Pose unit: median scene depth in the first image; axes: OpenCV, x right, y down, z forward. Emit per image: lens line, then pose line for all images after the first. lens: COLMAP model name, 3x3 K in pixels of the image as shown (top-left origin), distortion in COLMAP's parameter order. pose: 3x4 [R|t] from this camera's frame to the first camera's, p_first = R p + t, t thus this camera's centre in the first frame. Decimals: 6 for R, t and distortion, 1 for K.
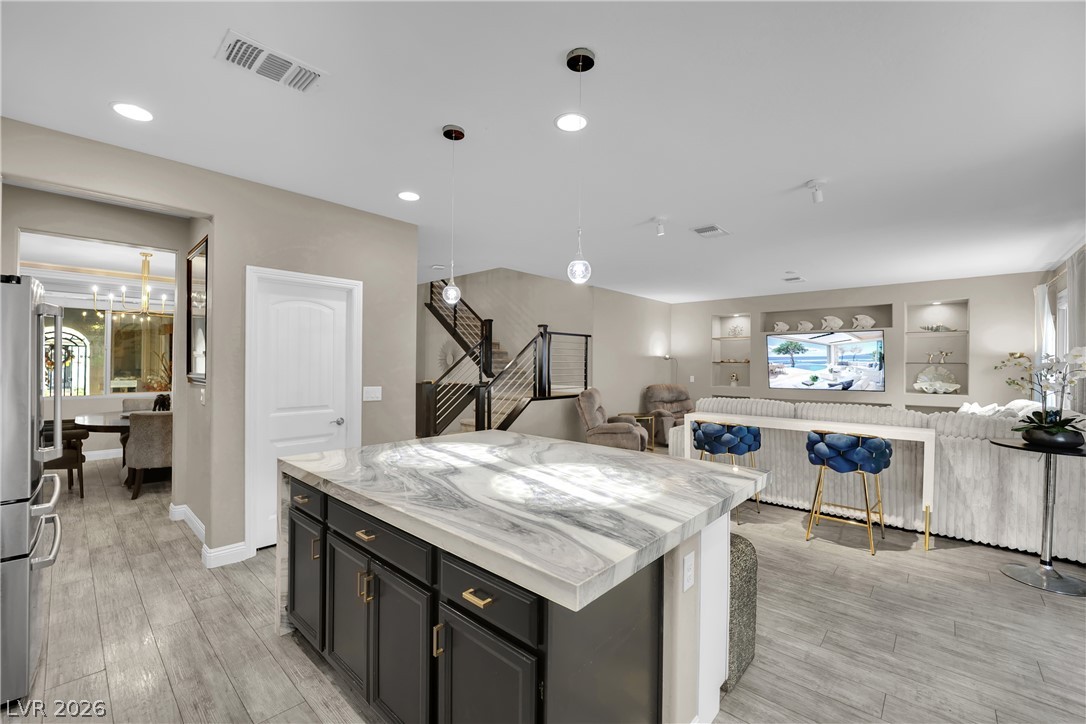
lens RADIAL K [[449.8, 0, 543.0], [0, 449.8, 362.0], [0, 0, 1]] dist [-0.017190, -0.000064]
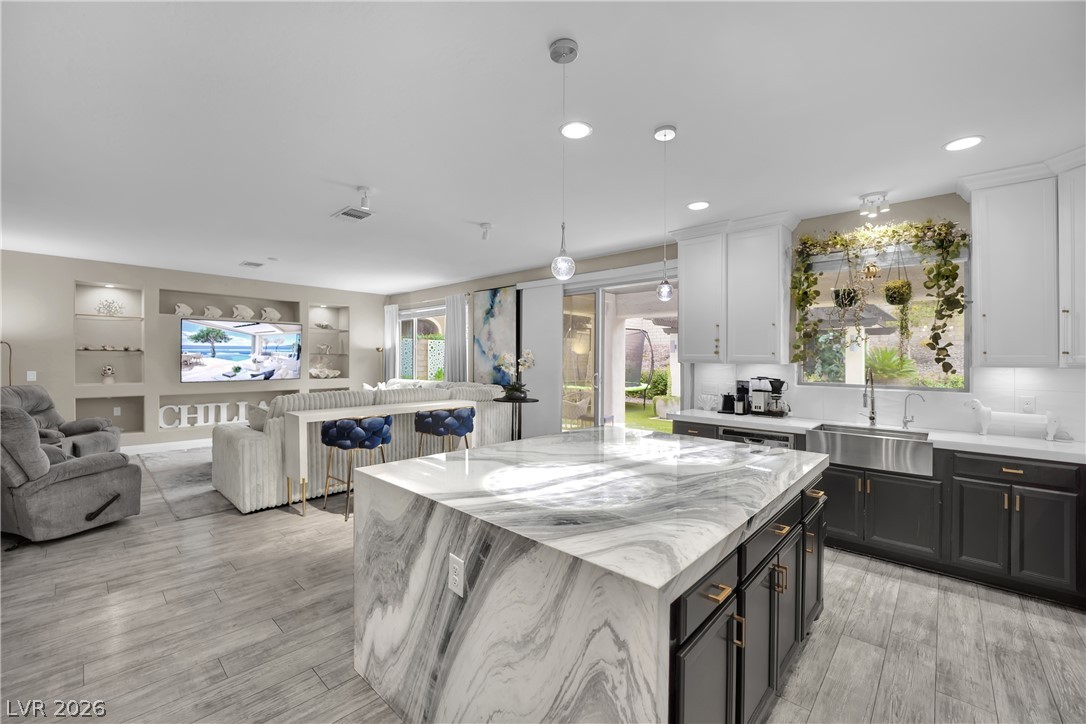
lens RADIAL K [[445.6, 0, 536.0], [0, 445.6, 360.5], [0, 0, 1]] dist [-0.017447, -0.000413]
pose [[0.021466, -0.010542, 0.999714, -0.346261], [-0.015417, 0.999822, 0.010874, -0.002006], [-0.999651, -0.015646, 0.021300, 0.374883]]
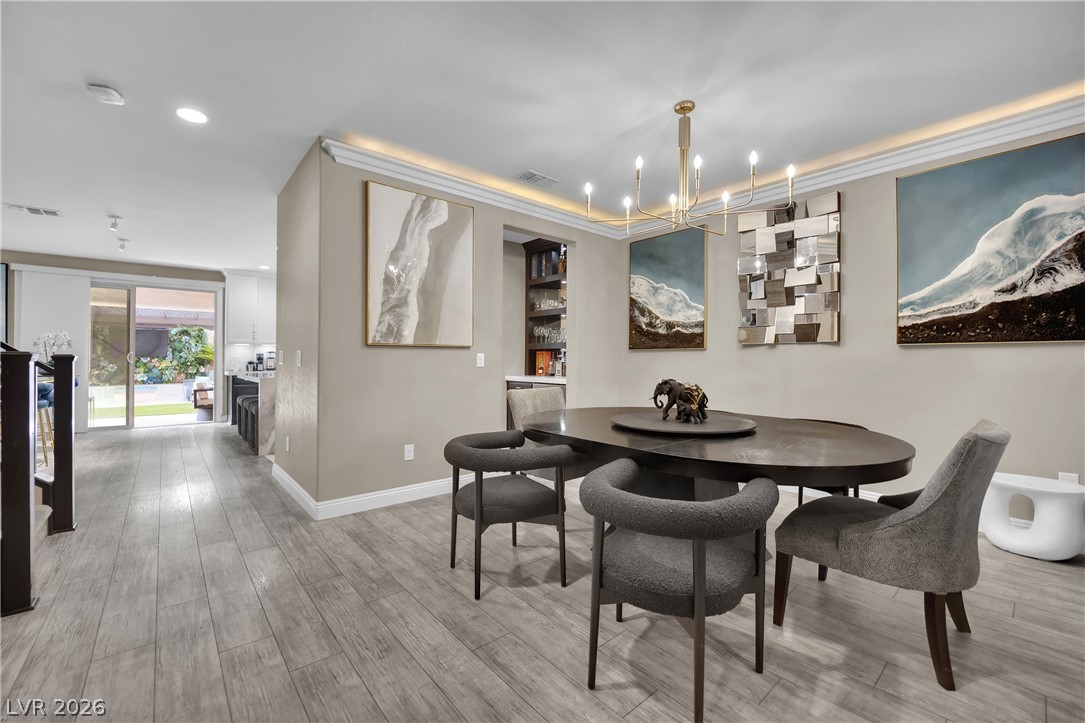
lens RADIAL K [[456.8, 0, 539.1], [0, 456.8, 352.2], [0, 0, 1]] dist [-0.013470, 0.000091]
pose [[-0.989844, -0.008953, 0.141878, -0.650938], [-0.012212, 0.999681, -0.022118, 0.042434], [-0.141634, -0.023626, -0.989637, 1.218768]]
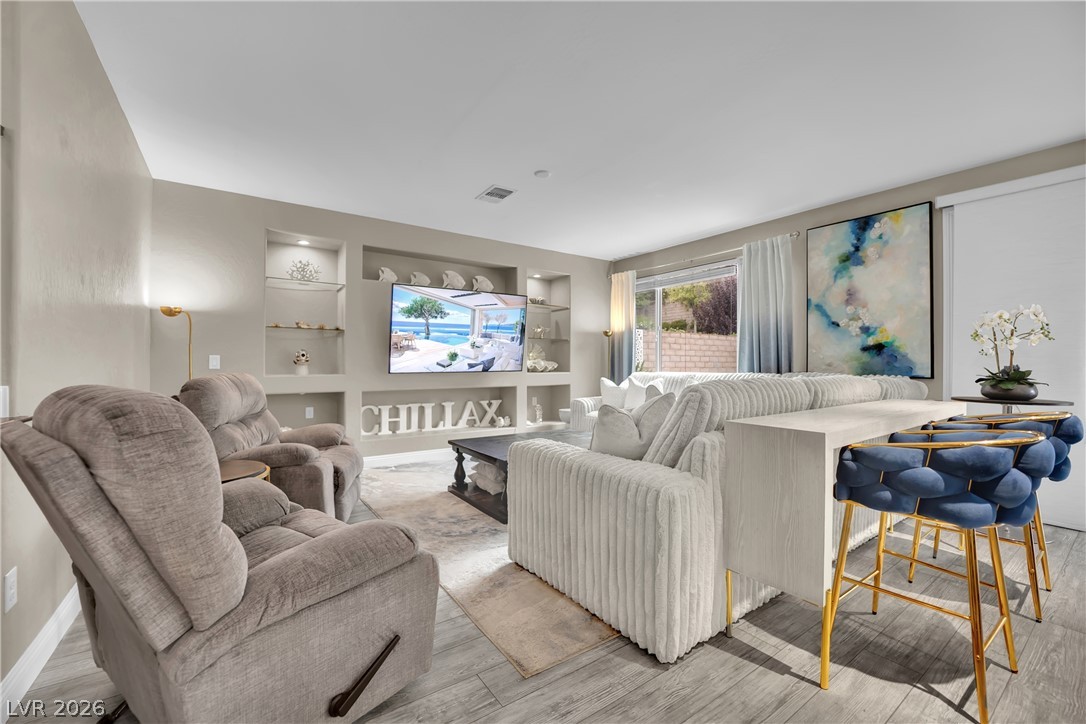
lens RADIAL K [[445.6, 0, 536.0], [0, 445.6, 360.5], [0, 0, 1]] dist [-0.017447, -0.000413]
pose [[0.228609, 0.000003, 0.973518, -0.028245], [-0.007291, 0.999972, 0.001710, 0.044719], [-0.973491, -0.007489, 0.228602, 0.784665]]
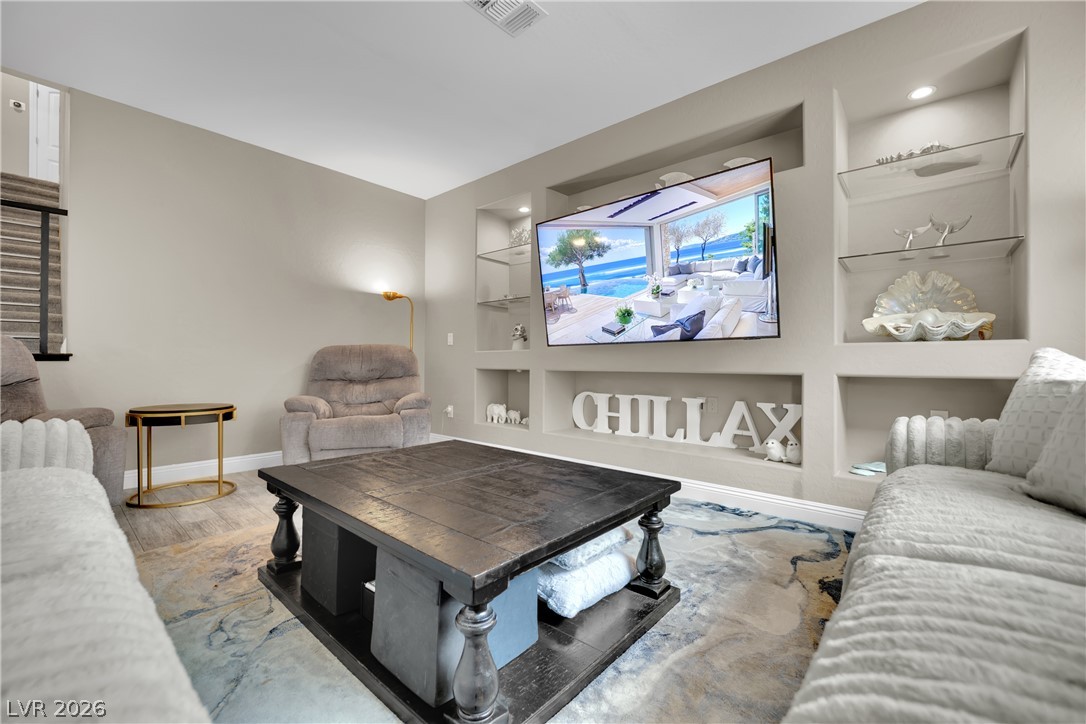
lens RADIAL K [[449.8, 0, 543.0], [0, 449.8, 362.0], [0, 0, 1]] dist [-0.017190, -0.000064]
pose [[0.999935, -0.004206, 0.010587, 0.575375], [0.004138, 0.999971, 0.006397, 0.082478], [-0.010614, -0.006353, 0.999923, 0.645682]]
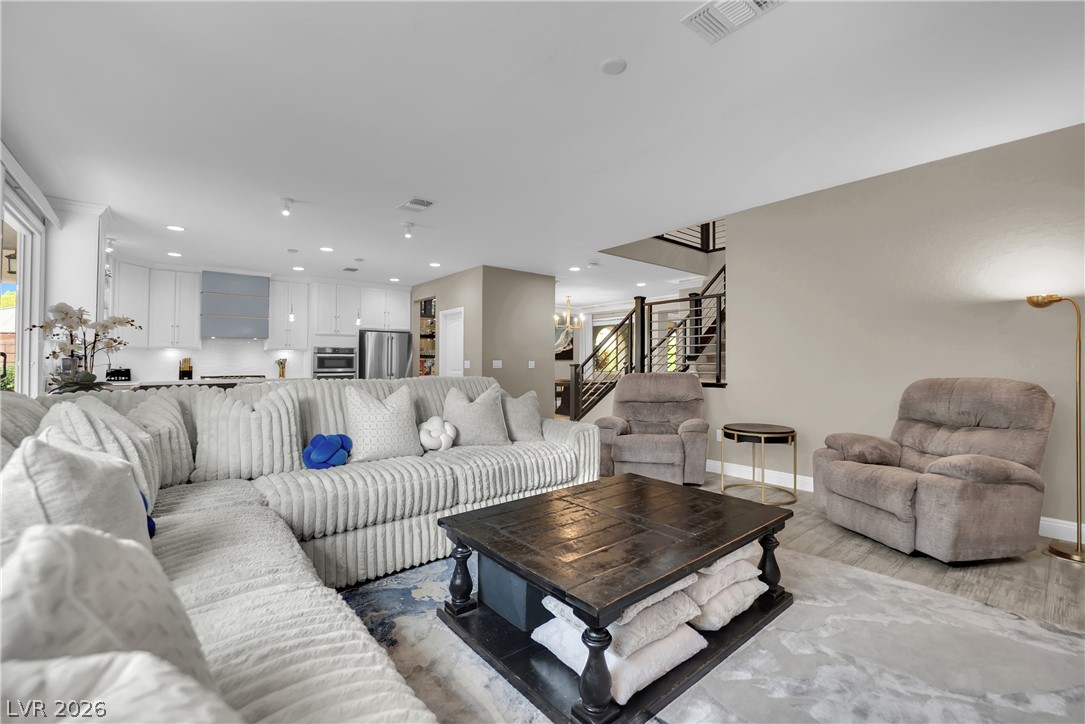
lens RADIAL K [[456.8, 0, 539.1], [0, 456.8, 352.7], [0, 0, 1]] dist [-0.013470, 0.000091]
pose [[-0.144061, -0.032380, -0.989039, 0.846426], [0.006889, 0.999407, -0.033723, 0.049483], [0.989545, -0.011672, -0.143753, 0.893666]]
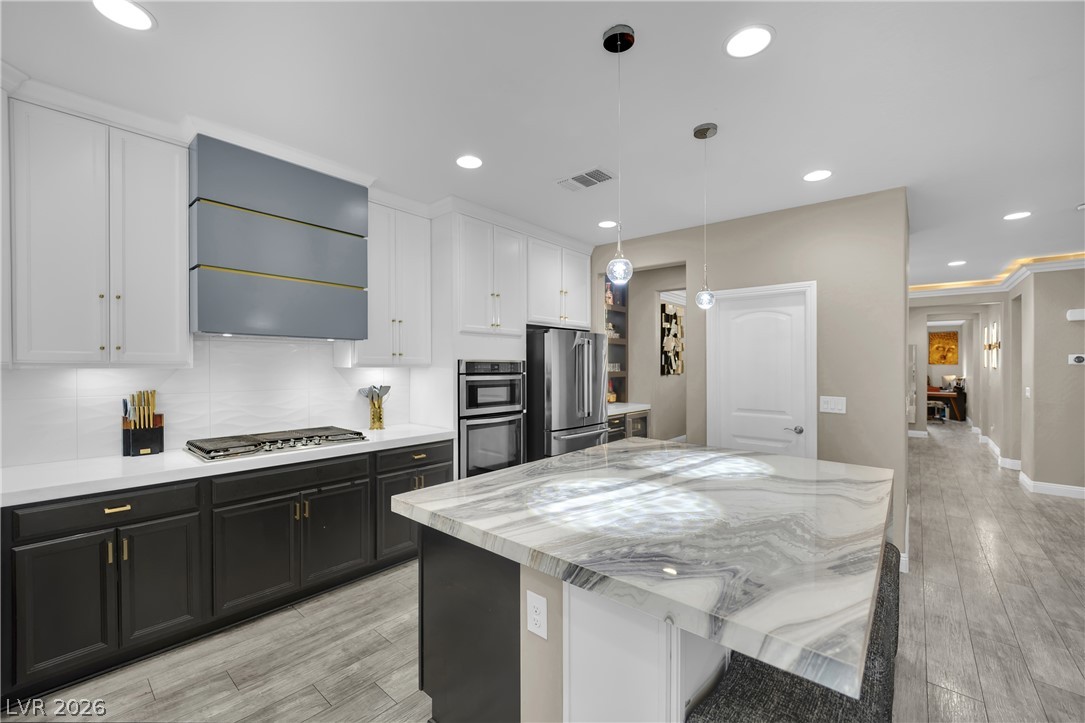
lens RADIAL K [[445.1, 0, 537.9], [0, 445.1, 358.2], [0, 0, 1]] dist [-0.017259, -0.000037]
pose [[0.024481, -0.018741, -0.999525, 0.270733], [-0.003684, 0.999816, -0.018837, -0.002204], [0.999694, 0.004144, 0.024408, 0.223689]]
